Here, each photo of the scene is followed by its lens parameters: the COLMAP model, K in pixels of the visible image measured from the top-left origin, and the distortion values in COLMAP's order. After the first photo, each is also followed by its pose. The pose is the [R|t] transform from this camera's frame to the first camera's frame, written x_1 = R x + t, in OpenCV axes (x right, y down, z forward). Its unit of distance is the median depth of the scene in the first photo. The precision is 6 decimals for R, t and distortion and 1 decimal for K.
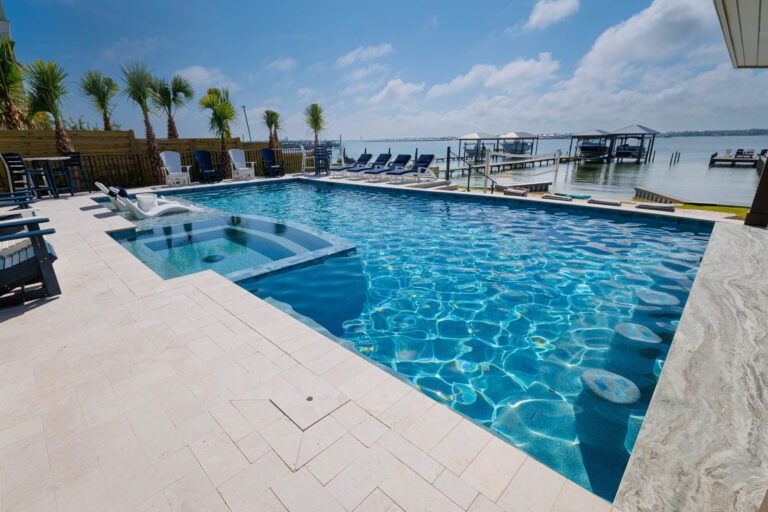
lens RADIAL K [[357.1, 0, 384.0], [0, 357.1, 256.0], [0, 0, 1]] dist [0.000874, -0.000288]
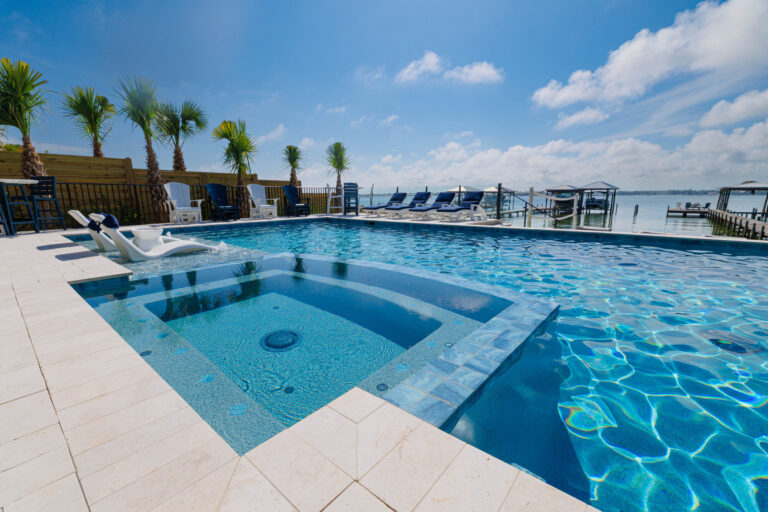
lens RADIAL K [[324.2, 0, 398.4], [0, 324.2, 266.0], [0, 0, 1]] dist [0.000265, 0.000582]
pose [[0.995422, -0.008146, 0.095232, -0.153373], [0.017692, 0.994847, -0.099828, -0.016068], [-0.093928, 0.101056, 0.990437, 0.215758]]
